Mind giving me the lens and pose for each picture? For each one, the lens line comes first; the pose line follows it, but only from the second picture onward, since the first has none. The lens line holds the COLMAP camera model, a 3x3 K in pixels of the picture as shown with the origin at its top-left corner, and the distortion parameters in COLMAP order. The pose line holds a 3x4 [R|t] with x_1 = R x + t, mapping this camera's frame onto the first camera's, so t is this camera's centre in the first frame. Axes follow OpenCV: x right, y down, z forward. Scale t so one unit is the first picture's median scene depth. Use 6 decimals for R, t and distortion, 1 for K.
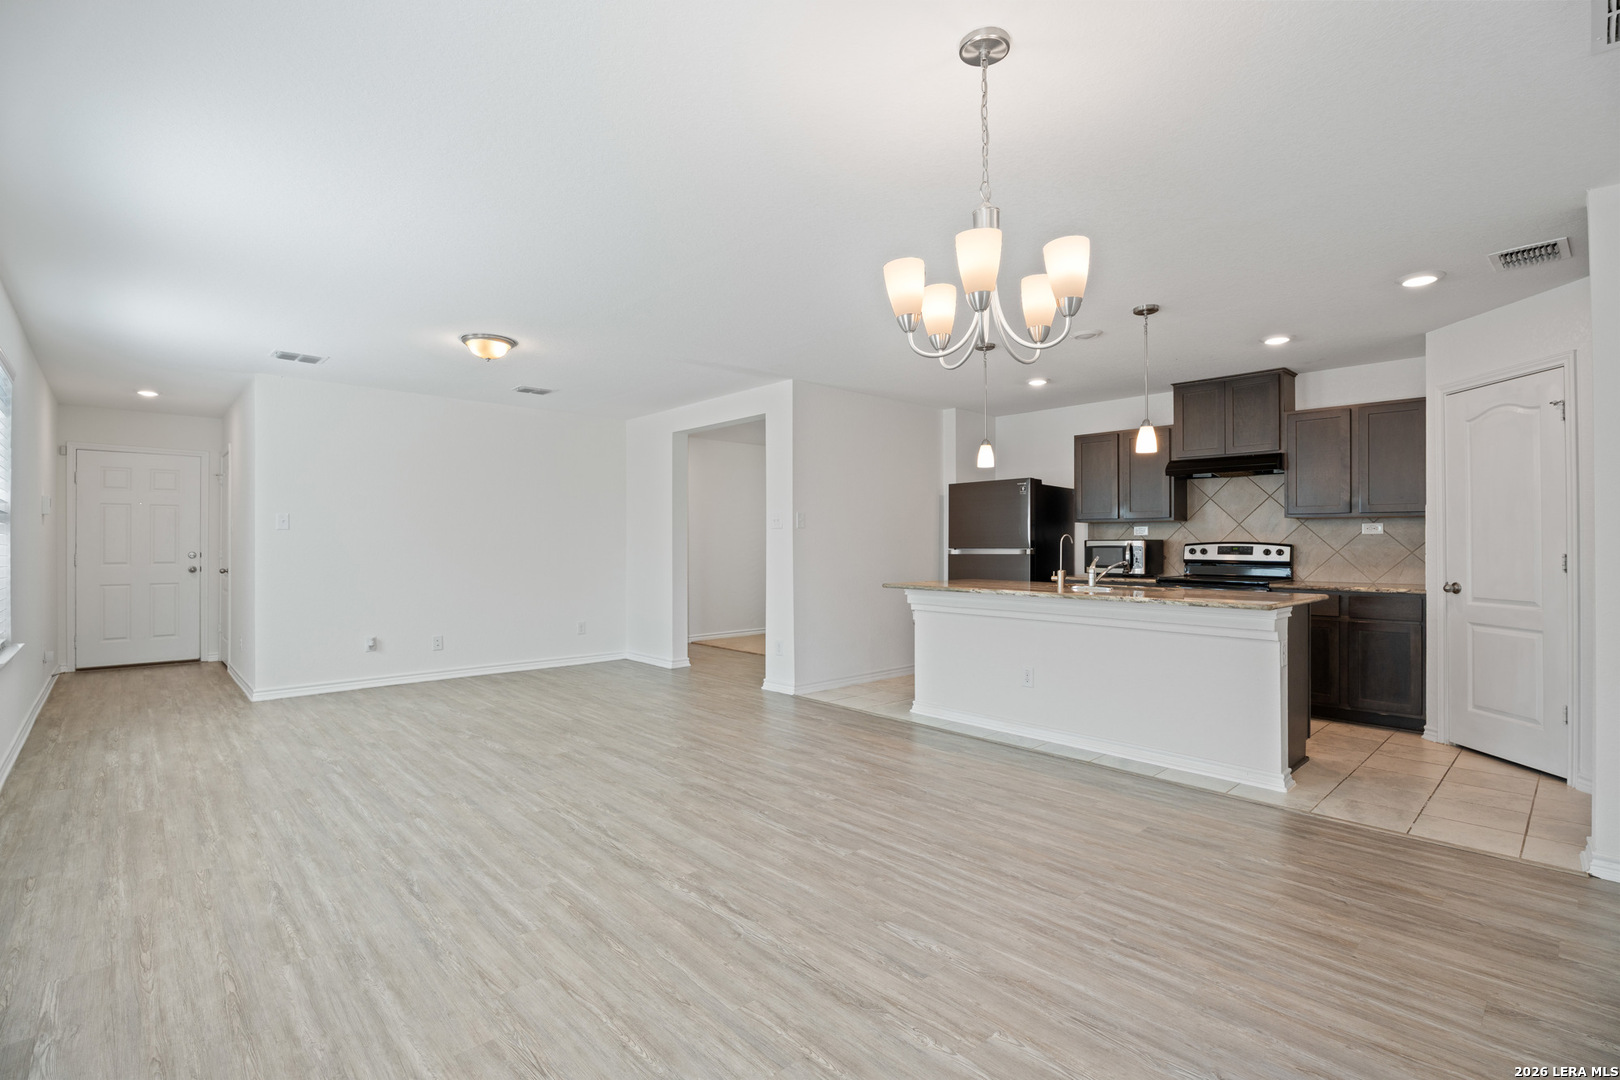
lens RADIAL K [[744.9, 0, 809.4], [0, 744.9, 539.7], [0, 0, 1]] dist [-0.005599, -0.002502]
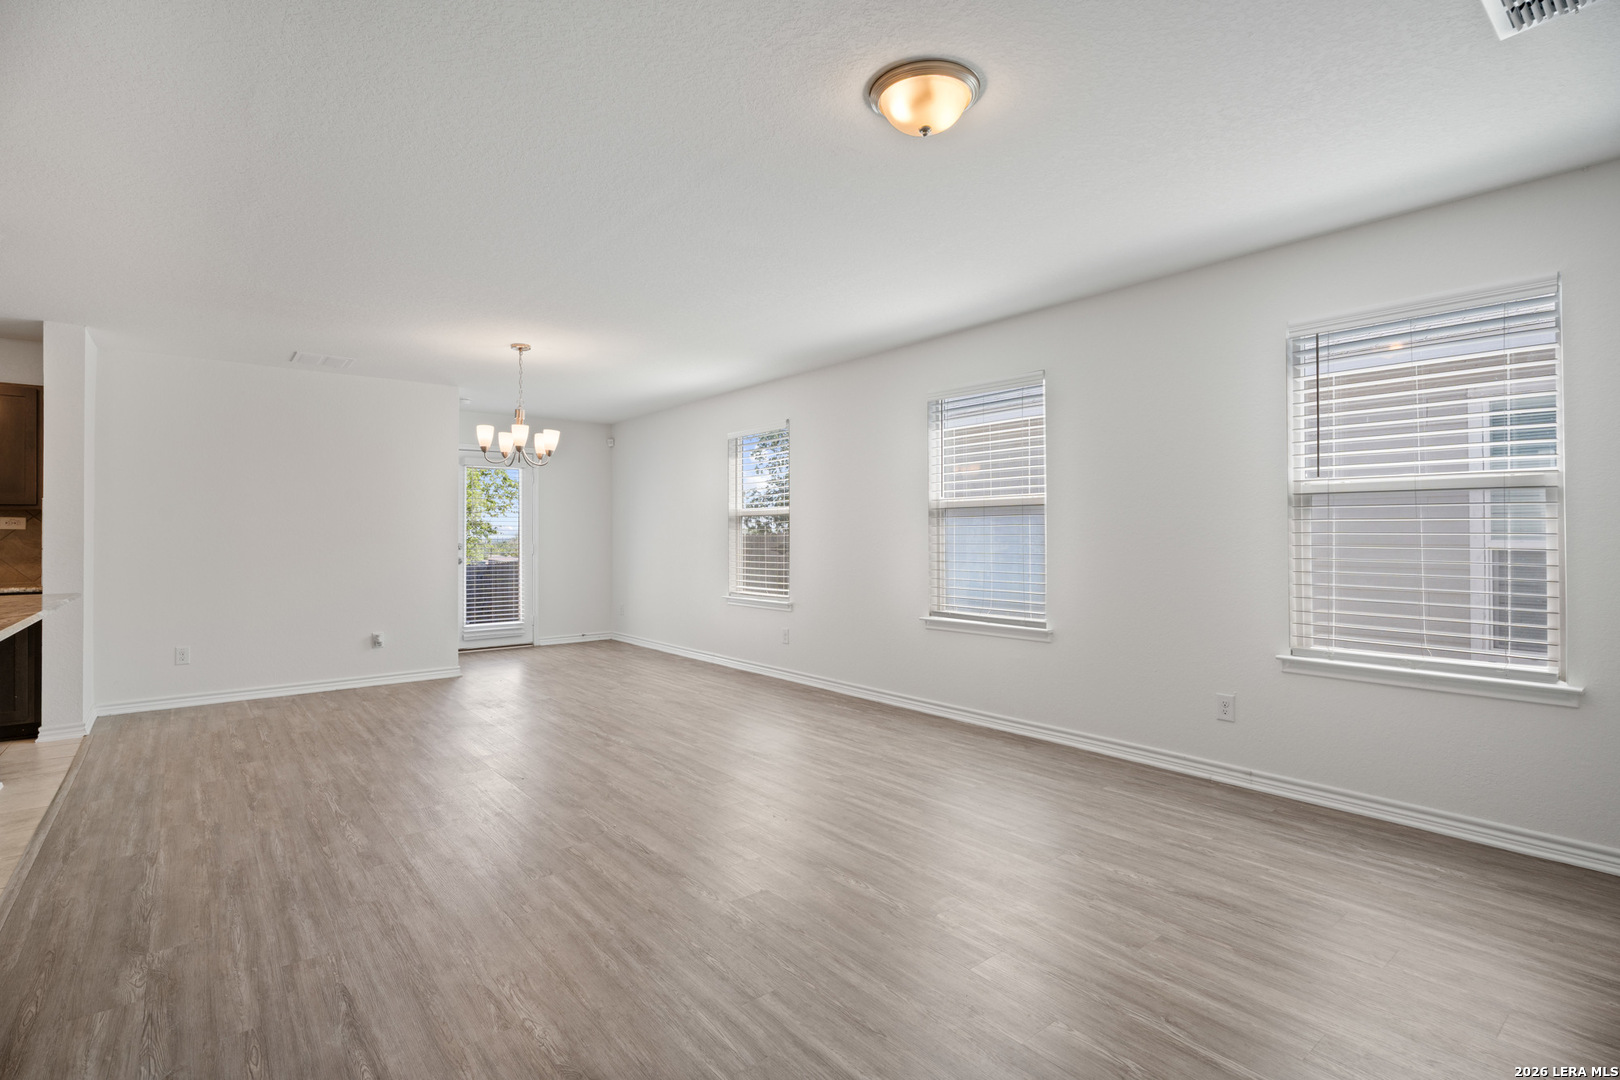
lens RADIAL K [[766.5, 0, 798.1], [0, 766.5, 537.2], [0, 0, 1]] dist [-0.004131, -0.000002]
pose [[-0.996608, 0.004890, 0.082146, -0.388310], [0.004647, 0.999984, -0.003156, 0.009228], [-0.082160, -0.002763, -0.996615, 1.454437]]
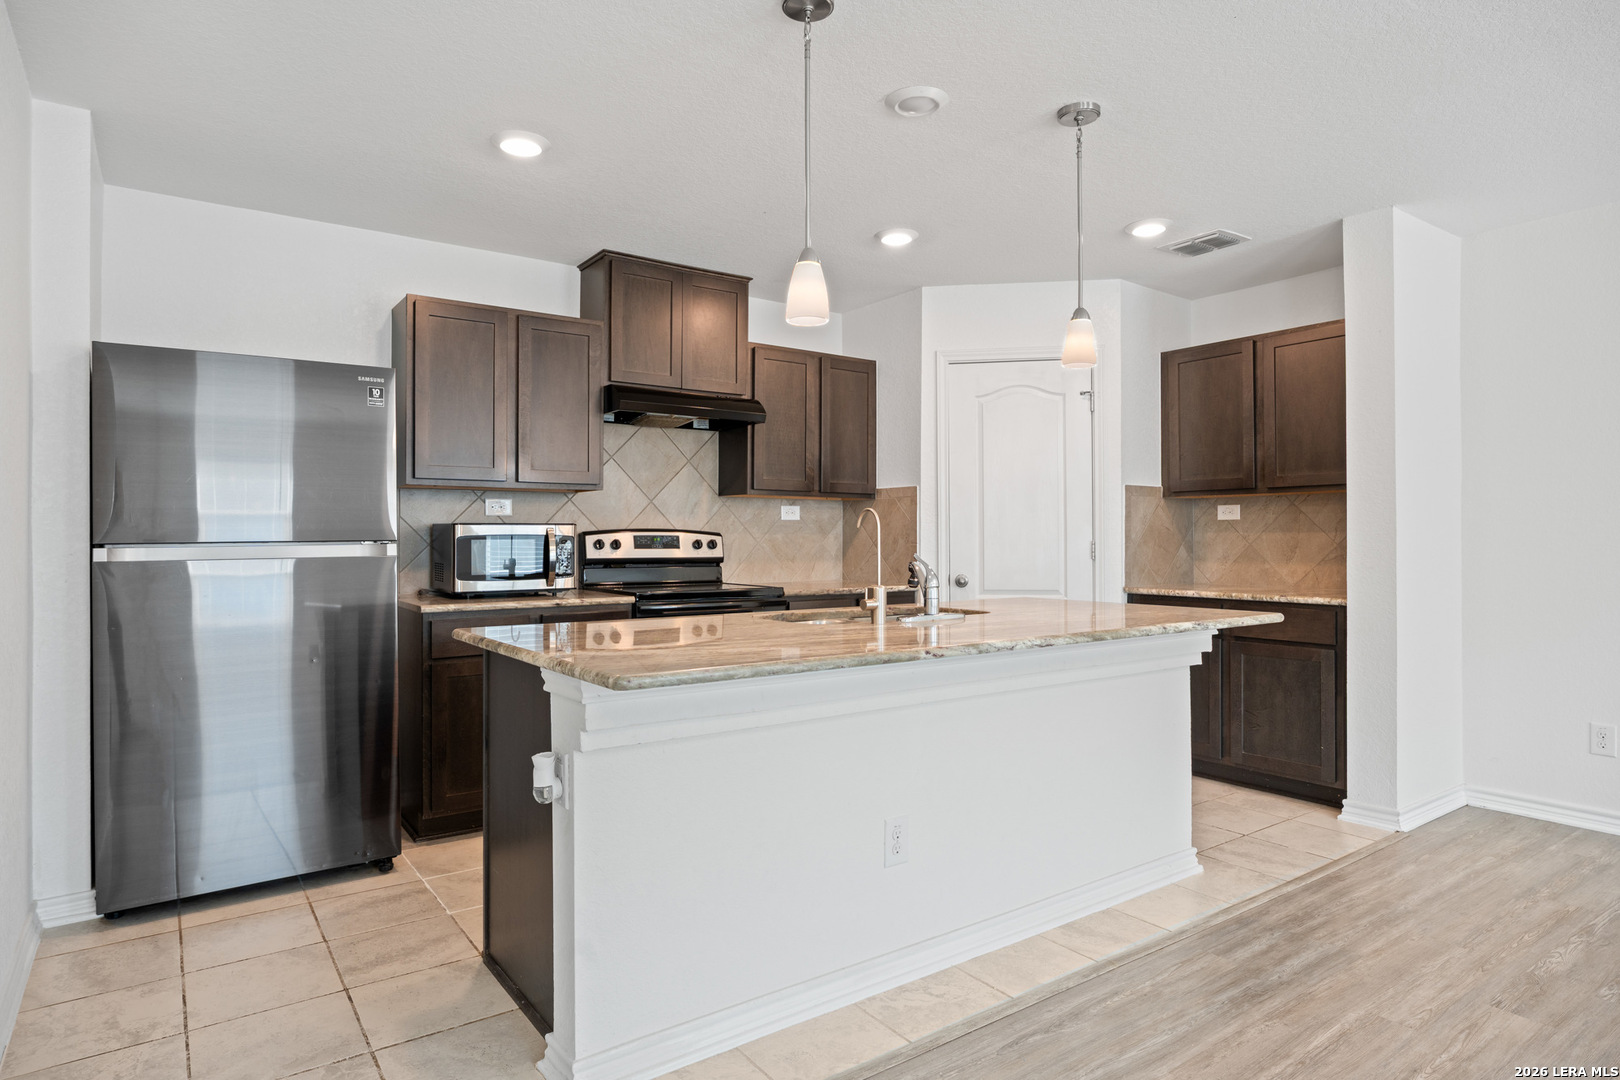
lens RADIAL K [[905.8, 0, 792.3], [0, 905.8, 529.5], [0, 0, 1]] dist [-0.011238, 0.003872]
pose [[0.138943, 0.006637, 0.990278, -0.219354], [-0.004213, 0.999972, -0.006111, 0.009674], [-0.990291, -0.003323, 0.138968, 0.956625]]
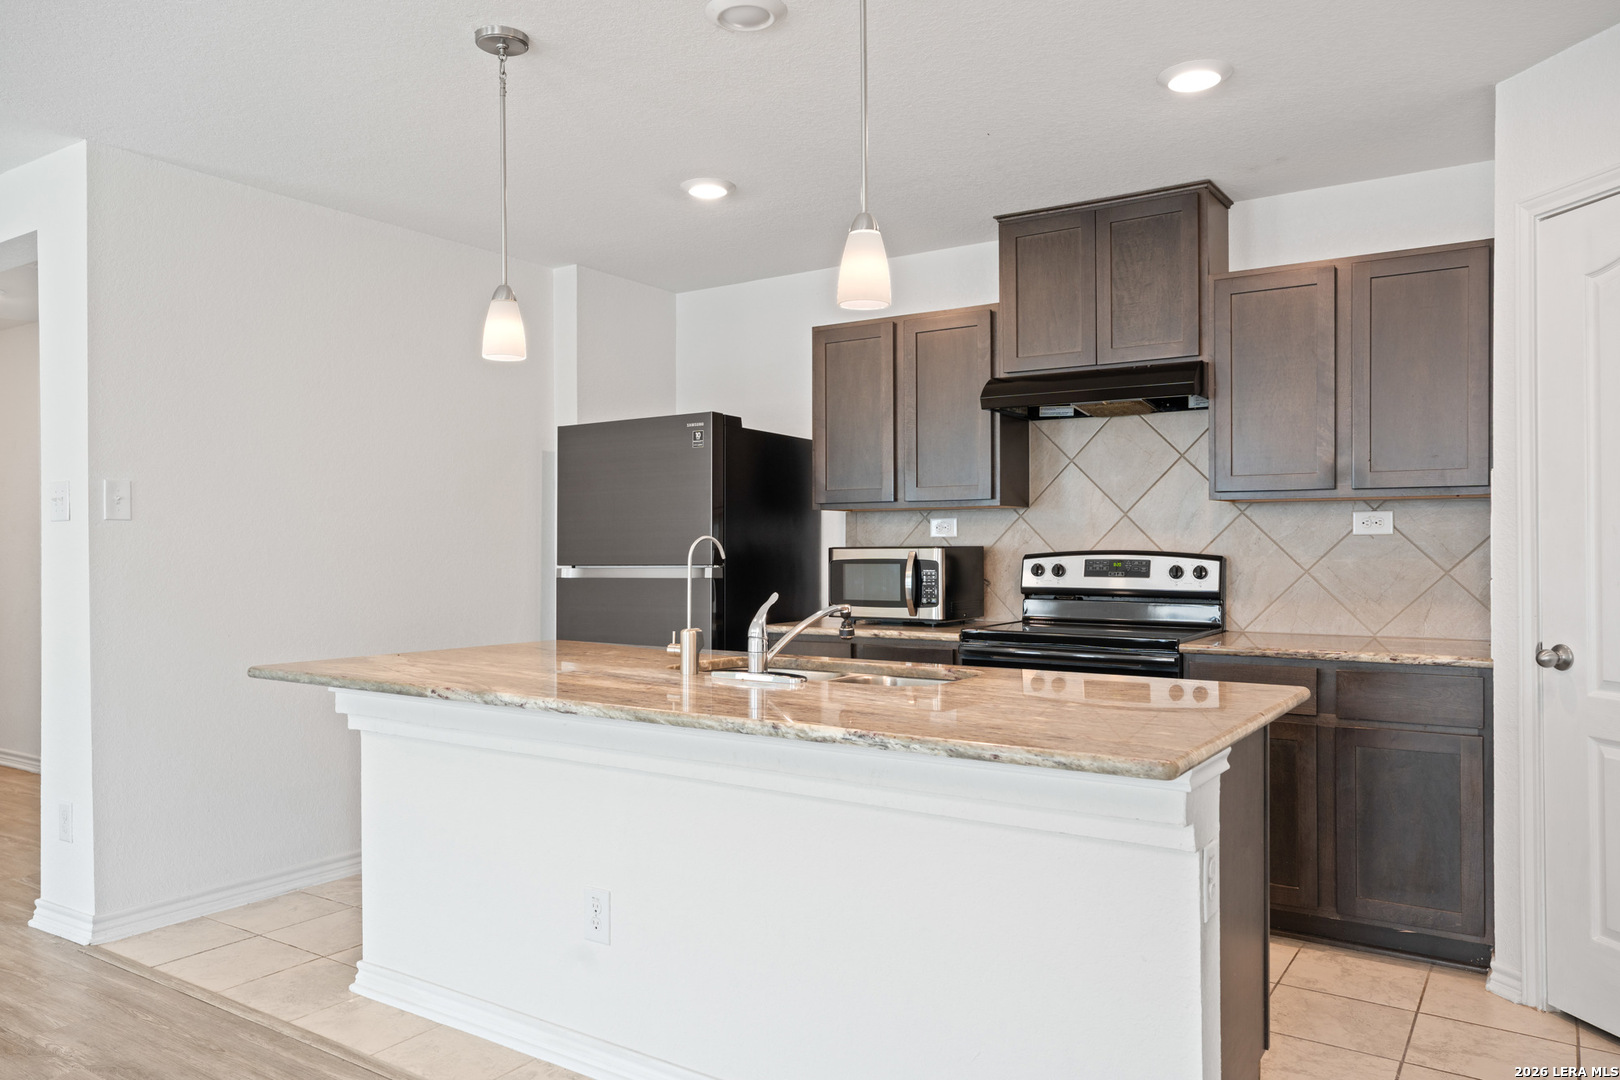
lens RADIAL K [[1141.9, 0, 808.6], [0, 1141.9, 545.3], [0, 0, 1]] dist [-0.007316, 0.021335]
pose [[0.973114, -0.002945, 0.230306, 0.256385], [0.002220, 0.999992, 0.003406, -0.004167], [-0.230314, -0.002803, 0.973112, 0.402402]]
